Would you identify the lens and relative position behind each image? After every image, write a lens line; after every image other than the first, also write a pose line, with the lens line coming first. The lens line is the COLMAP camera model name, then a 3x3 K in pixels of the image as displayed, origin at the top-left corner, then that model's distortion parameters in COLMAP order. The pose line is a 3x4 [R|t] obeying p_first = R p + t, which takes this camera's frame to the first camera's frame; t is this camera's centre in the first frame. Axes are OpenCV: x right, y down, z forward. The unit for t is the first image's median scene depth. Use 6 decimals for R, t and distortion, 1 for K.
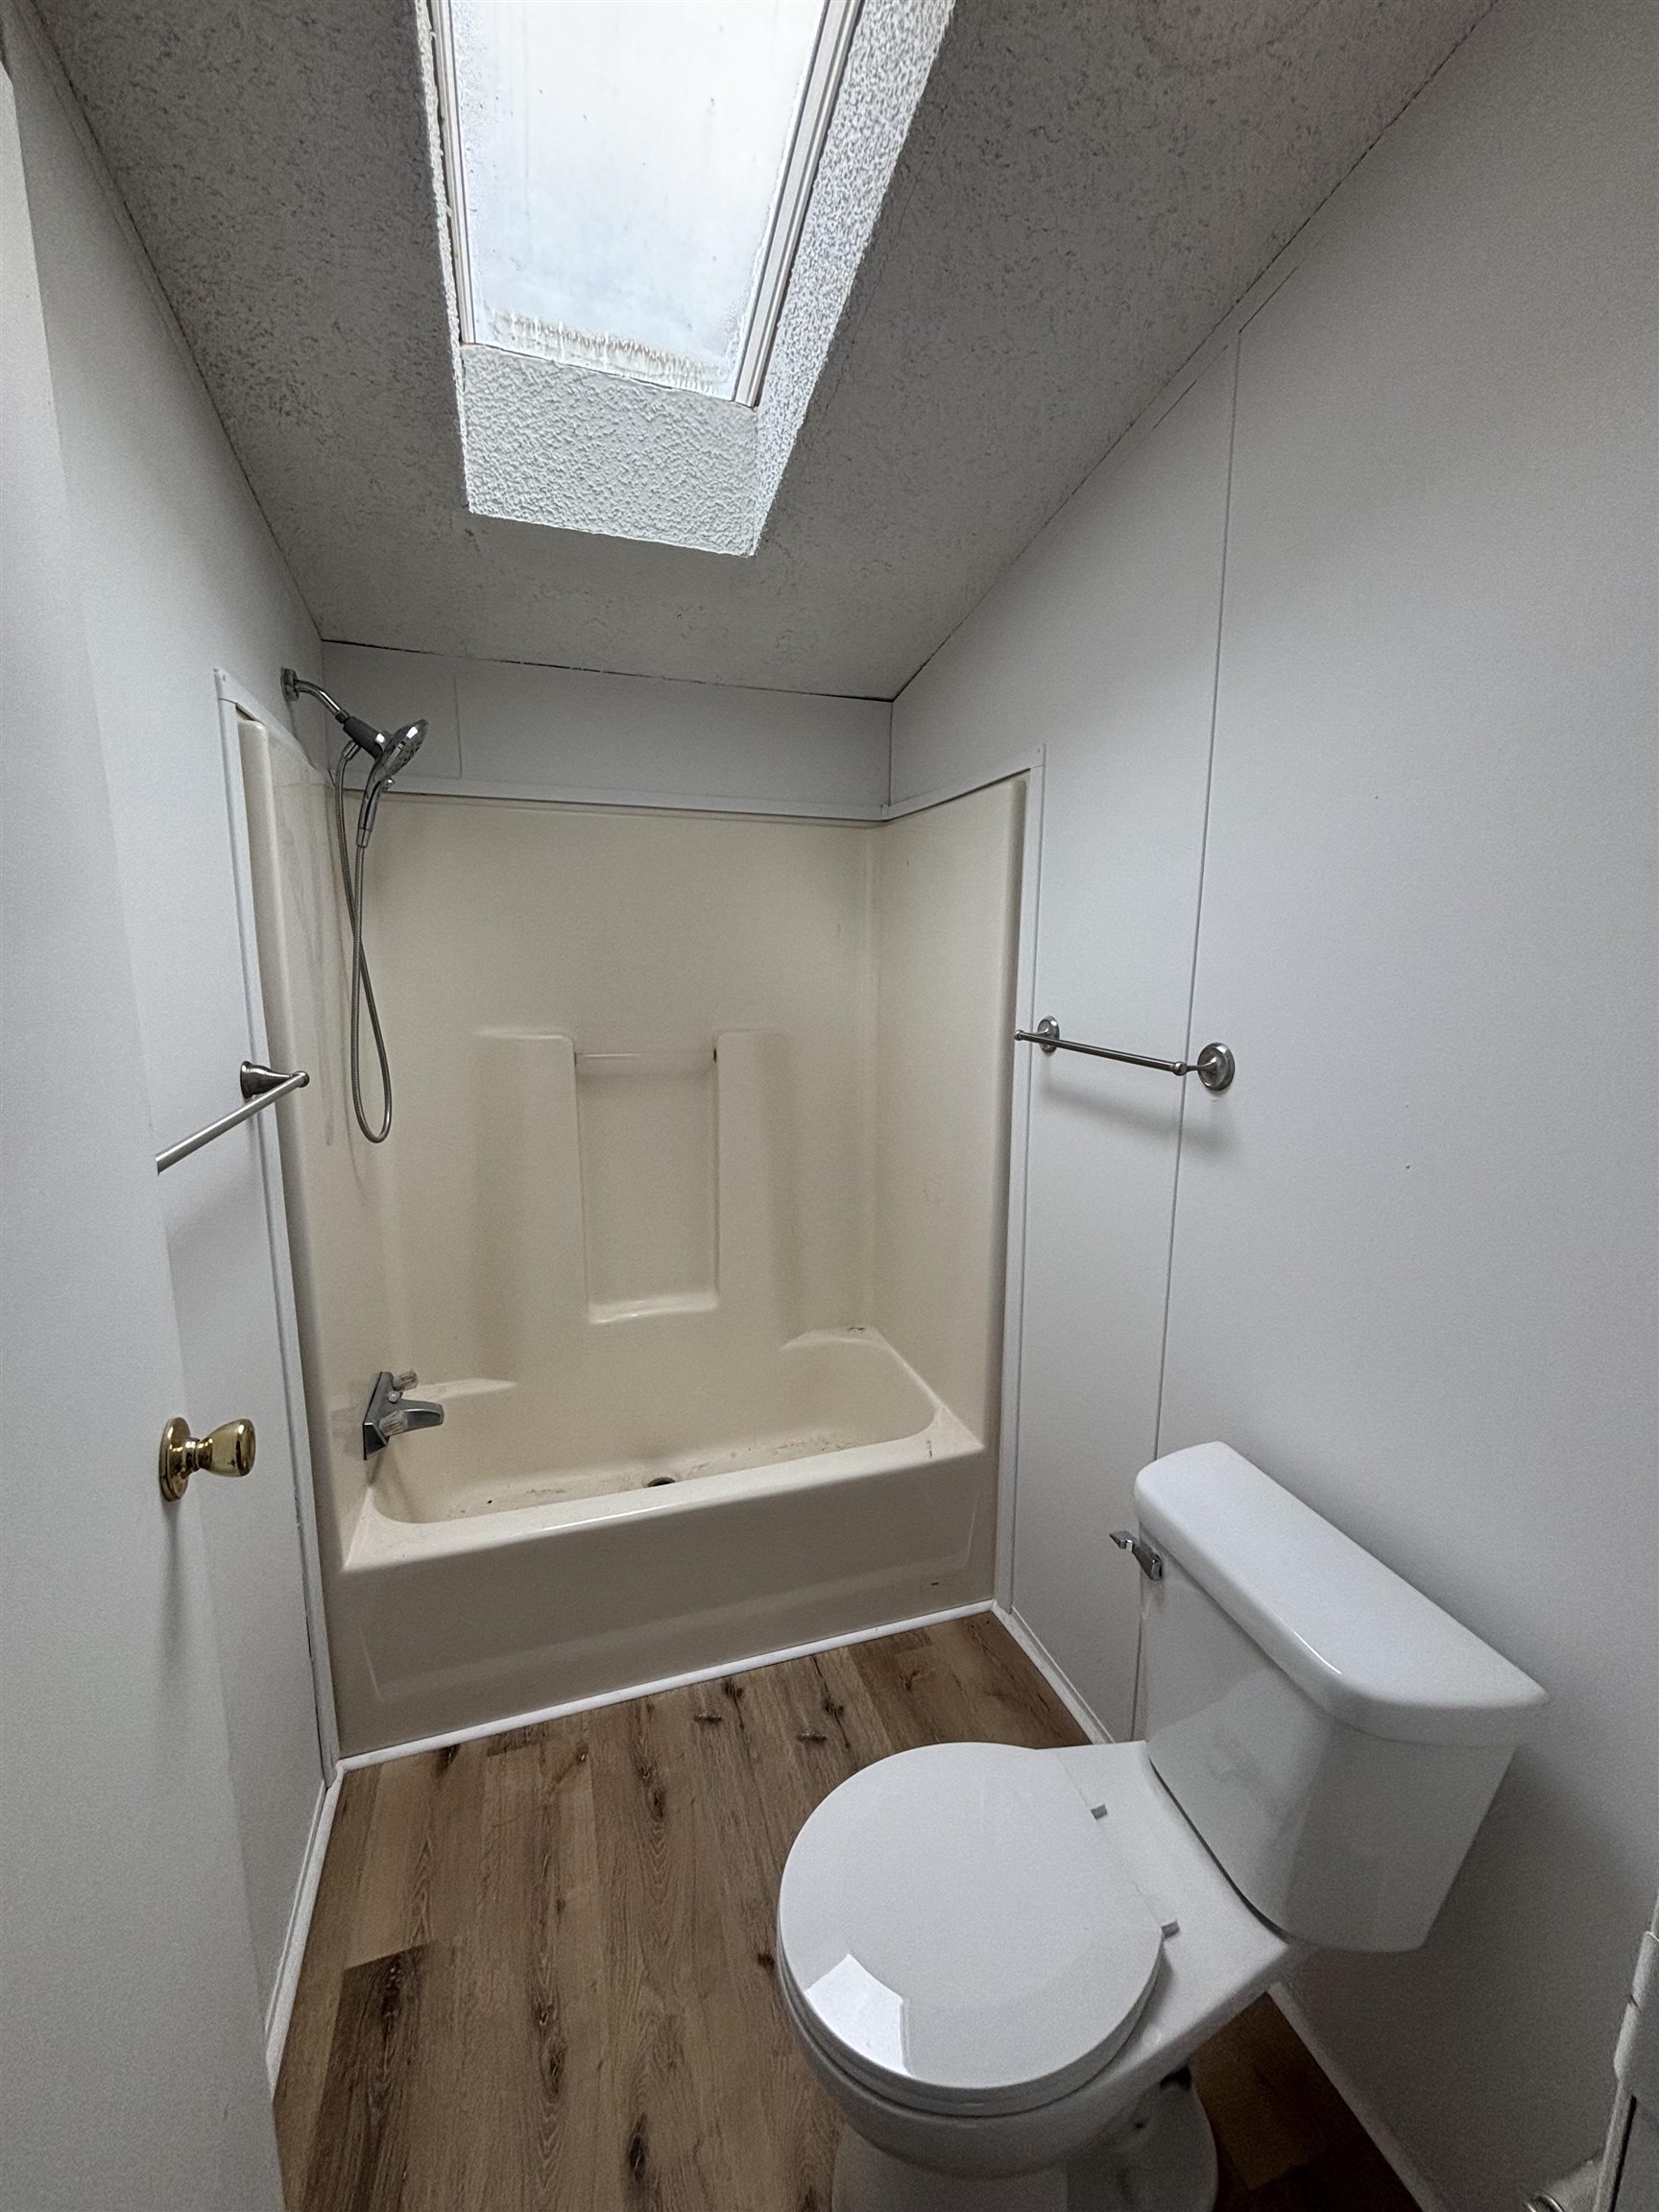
lens RADIAL K [[902.3, 0, 844.6], [0, 902.3, 1104.4], [0, 0, 1]] dist [0.032281, 0.001097]
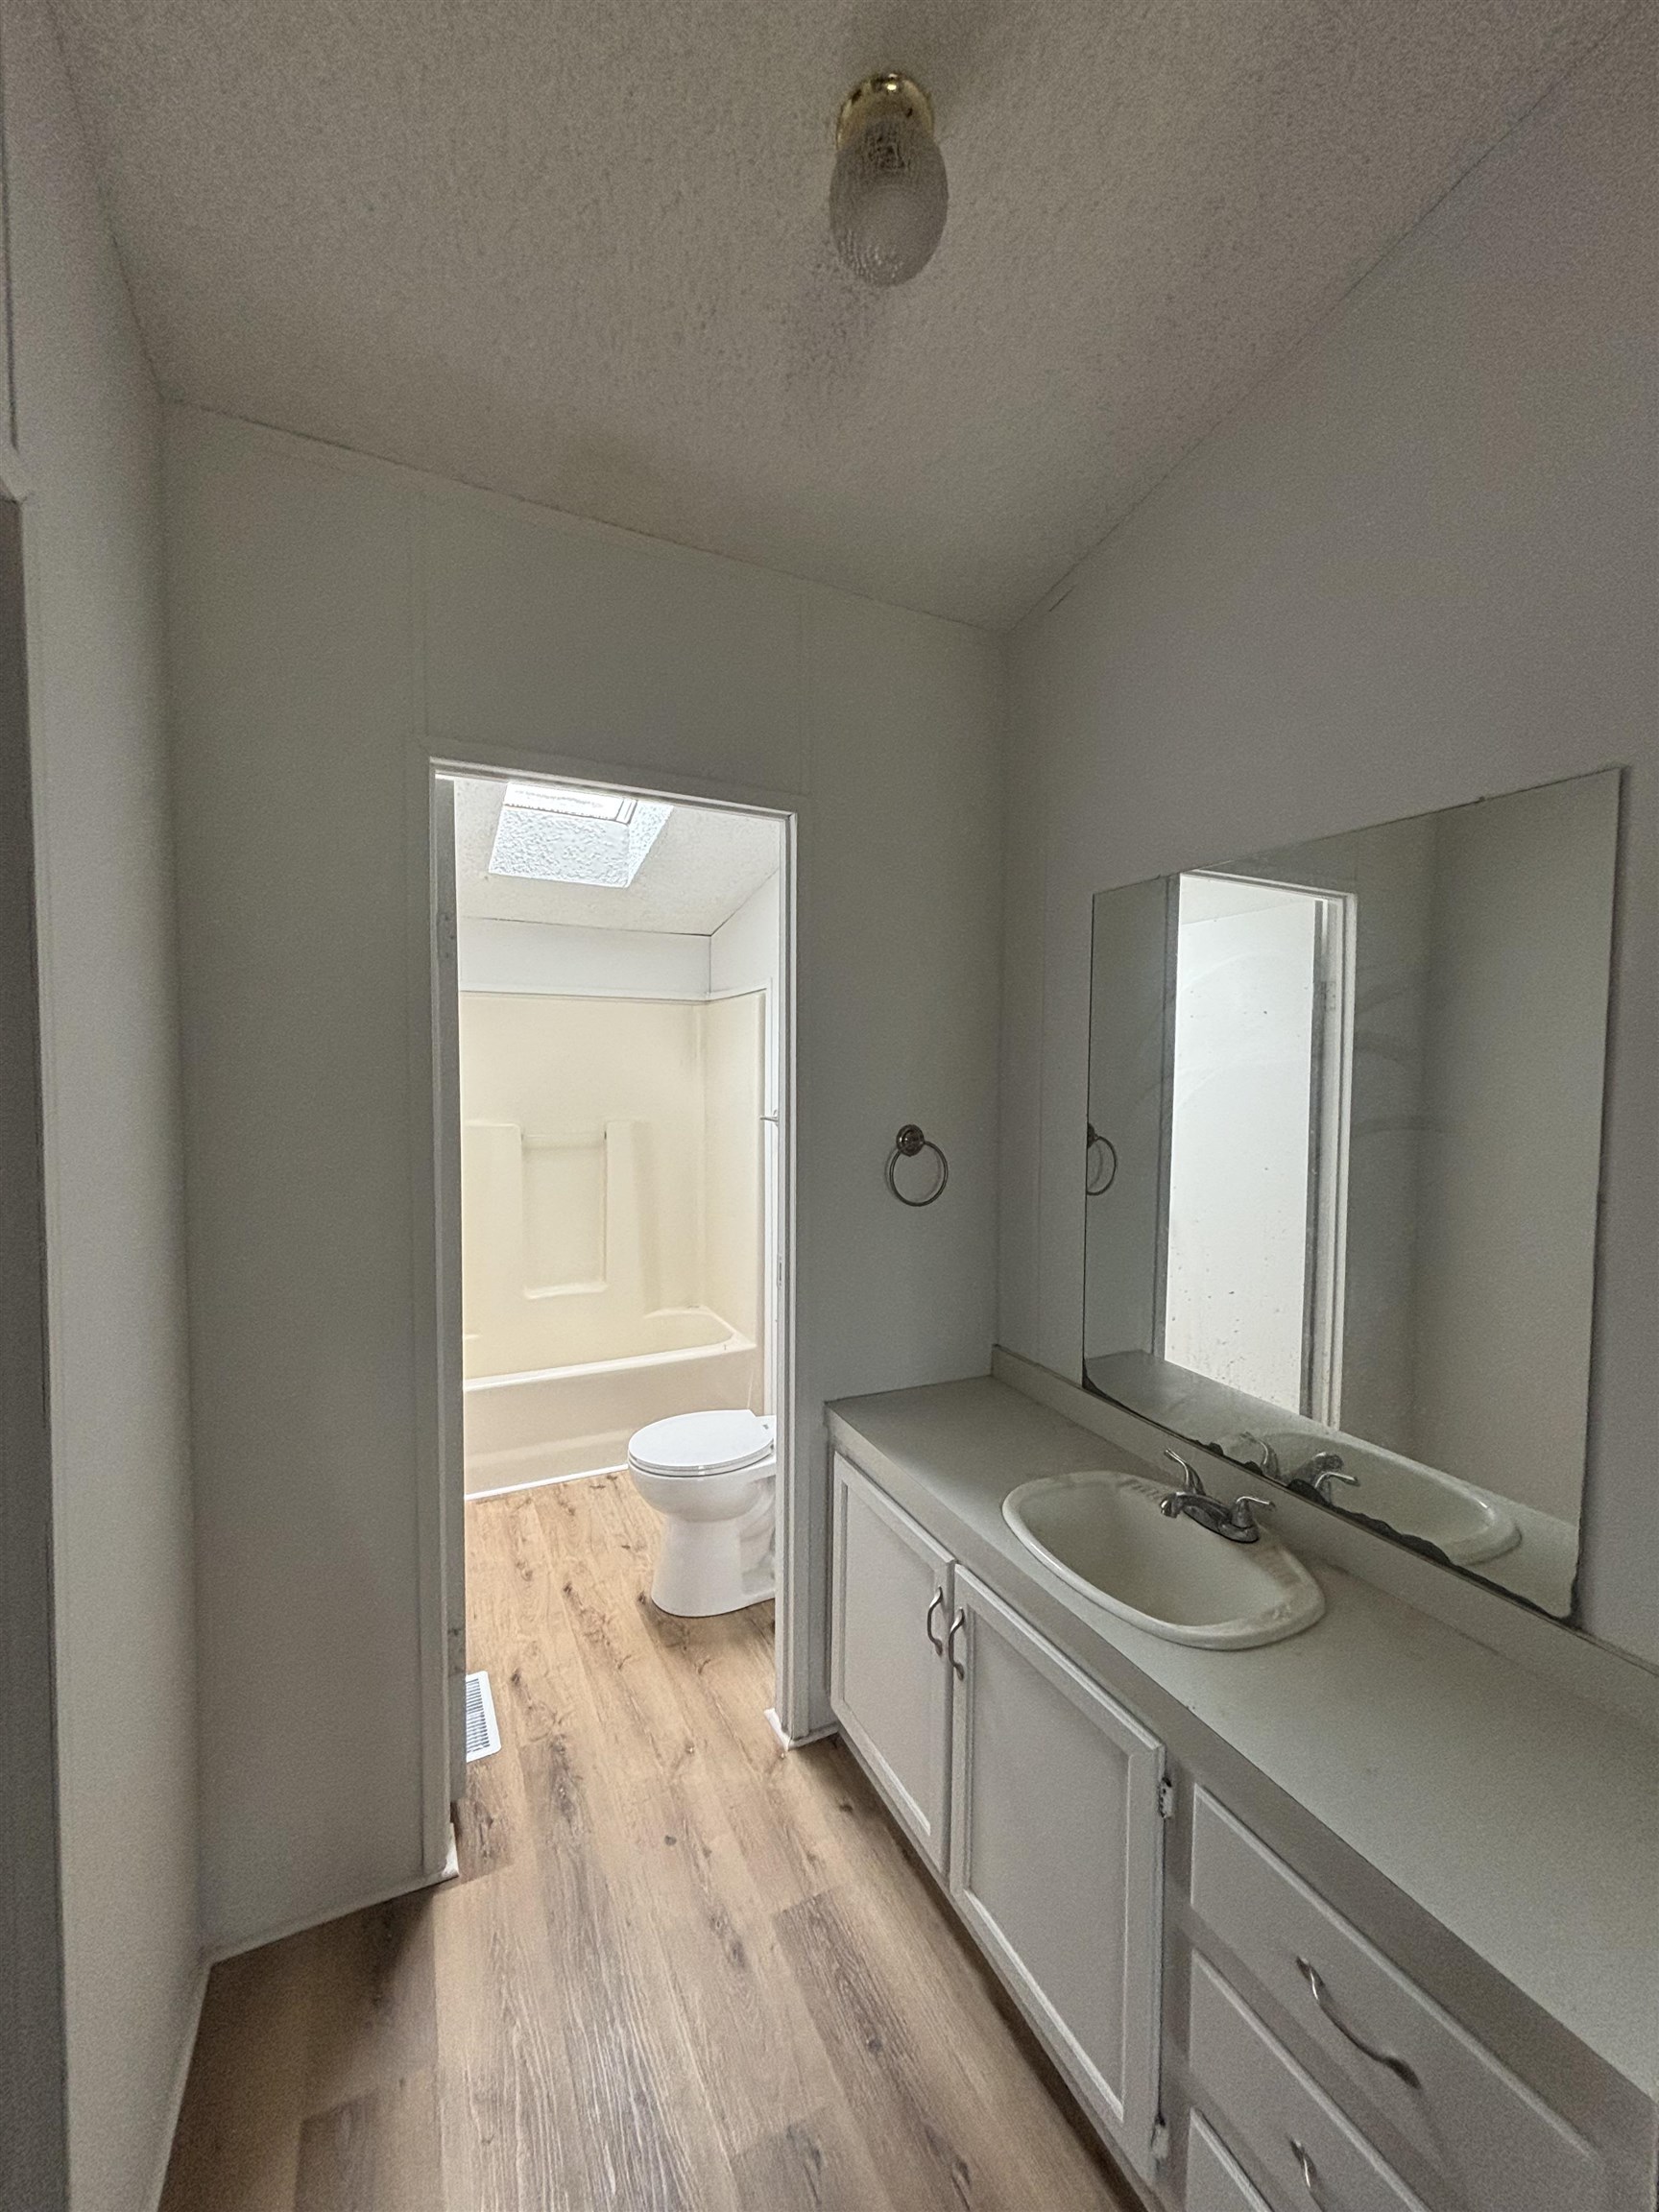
lens RADIAL K [[902.3, 0, 844.6], [0, 902.3, 1104.4], [0, 0, 1]] dist [0.032281, 0.001097]
pose [[0.993053, -0.007334, 0.117442, 0.131212], [0.021320, 0.992752, -0.118276, 0.125345], [-0.115724, 0.119958, 0.986011, -0.929087]]
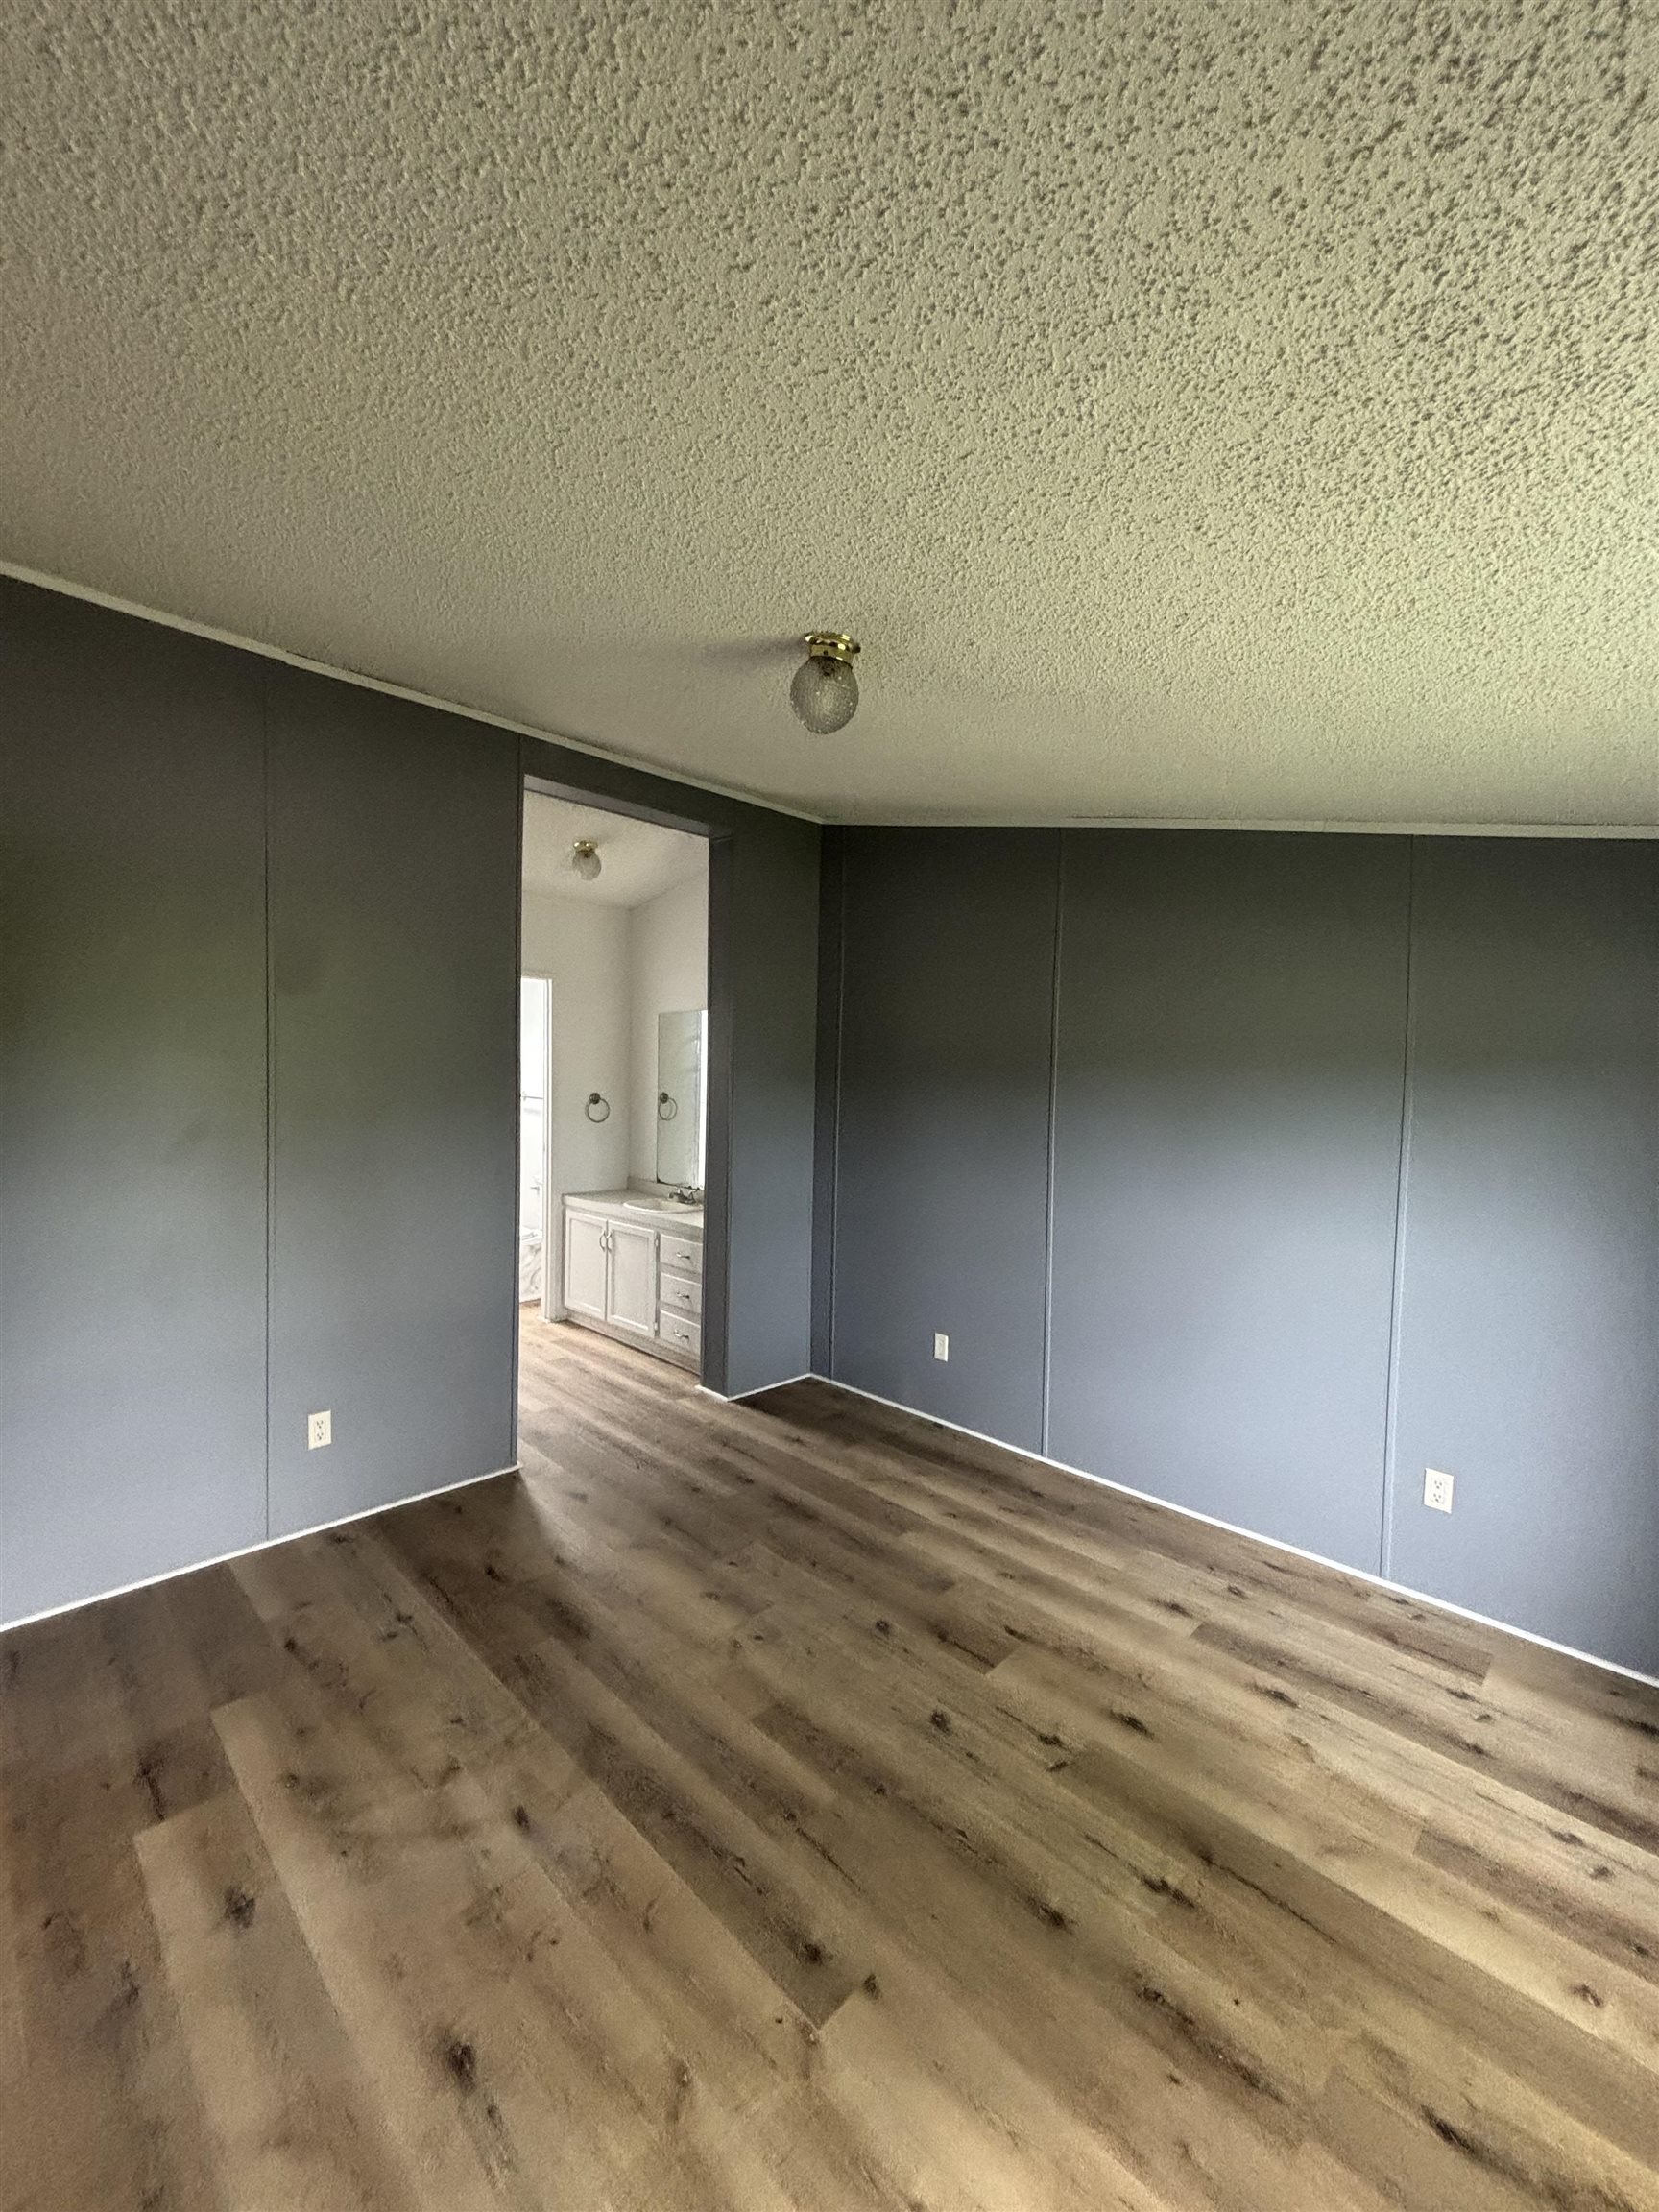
lens RADIAL K [[902.3, 0, 844.6], [0, 902.3, 1104.4], [0, 0, 1]] dist [0.032281, 0.001097]
pose [[0.896839, -0.004702, 0.442332, -0.704711], [0.062123, 0.991372, -0.115418, 0.863845], [-0.437973, 0.130991, 0.889394, -5.252369]]
